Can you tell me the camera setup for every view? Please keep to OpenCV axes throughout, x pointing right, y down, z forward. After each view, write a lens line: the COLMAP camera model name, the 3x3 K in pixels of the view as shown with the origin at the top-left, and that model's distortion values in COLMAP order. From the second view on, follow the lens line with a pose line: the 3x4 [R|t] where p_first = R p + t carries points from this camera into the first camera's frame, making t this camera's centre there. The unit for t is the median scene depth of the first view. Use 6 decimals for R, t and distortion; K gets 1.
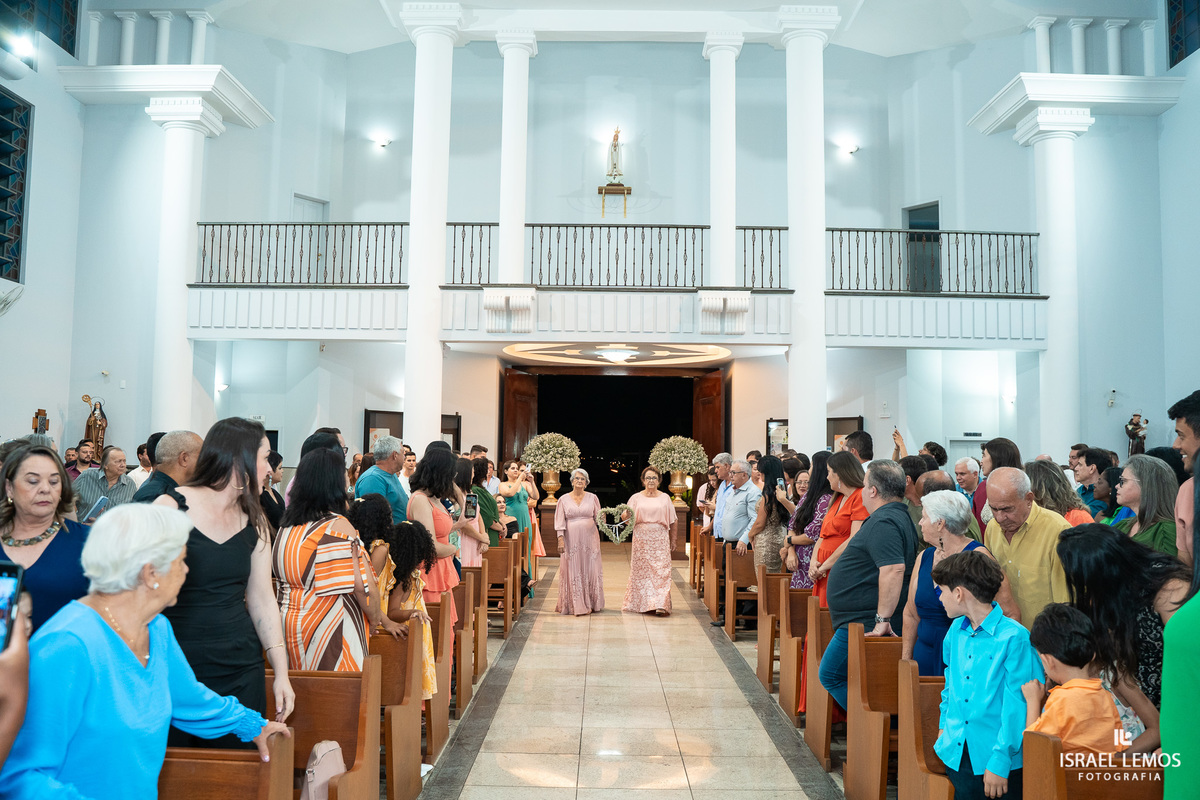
lens RADIAL K [[970.4, 0, 600.0], [0, 970.4, 400.0], [0, 0, 1]] dist [-0.119081, 0.092243]
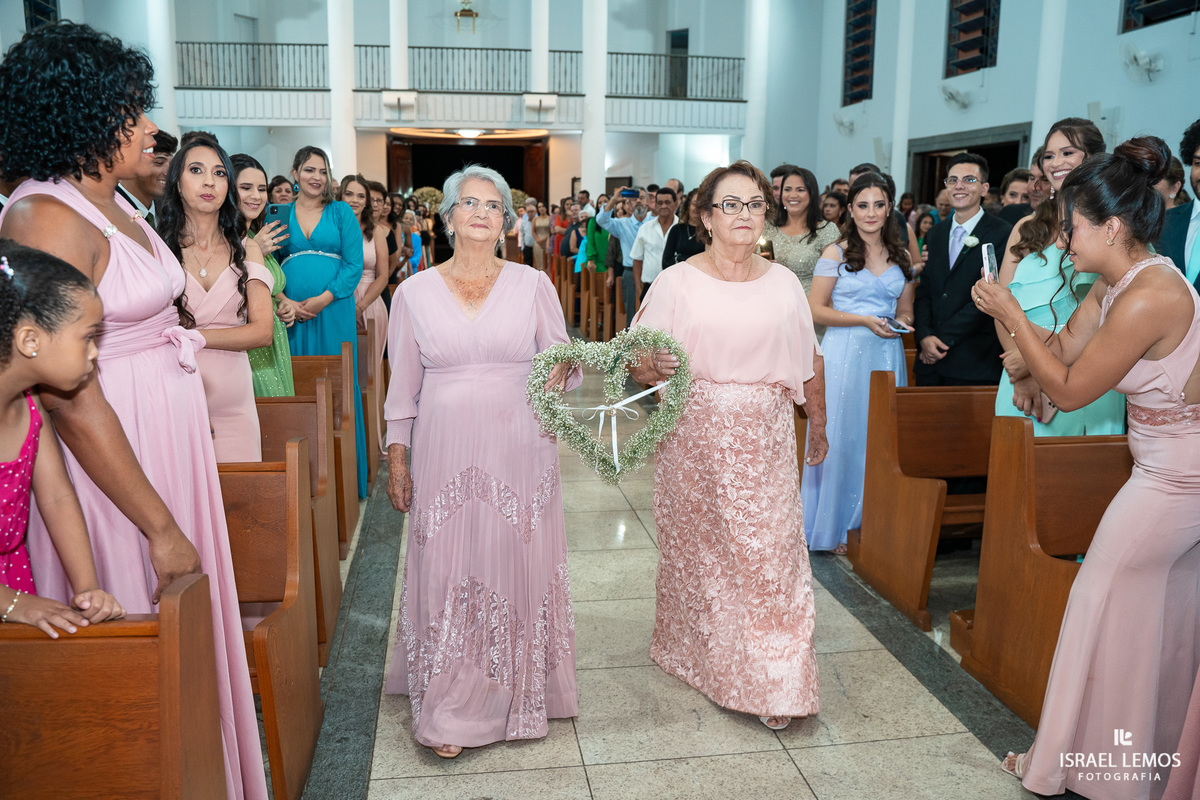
lens RADIAL K [[970.4, 0, 600.0], [0, 970.4, 400.0], [0, 0, 1]] dist [-0.119081, 0.092243]
pose [[0.987346, -0.032548, 0.155204, -0.030661], [-0.008180, 0.966954, 0.254821, -0.031534], [-0.158369, -0.252866, 0.954452, -0.591815]]
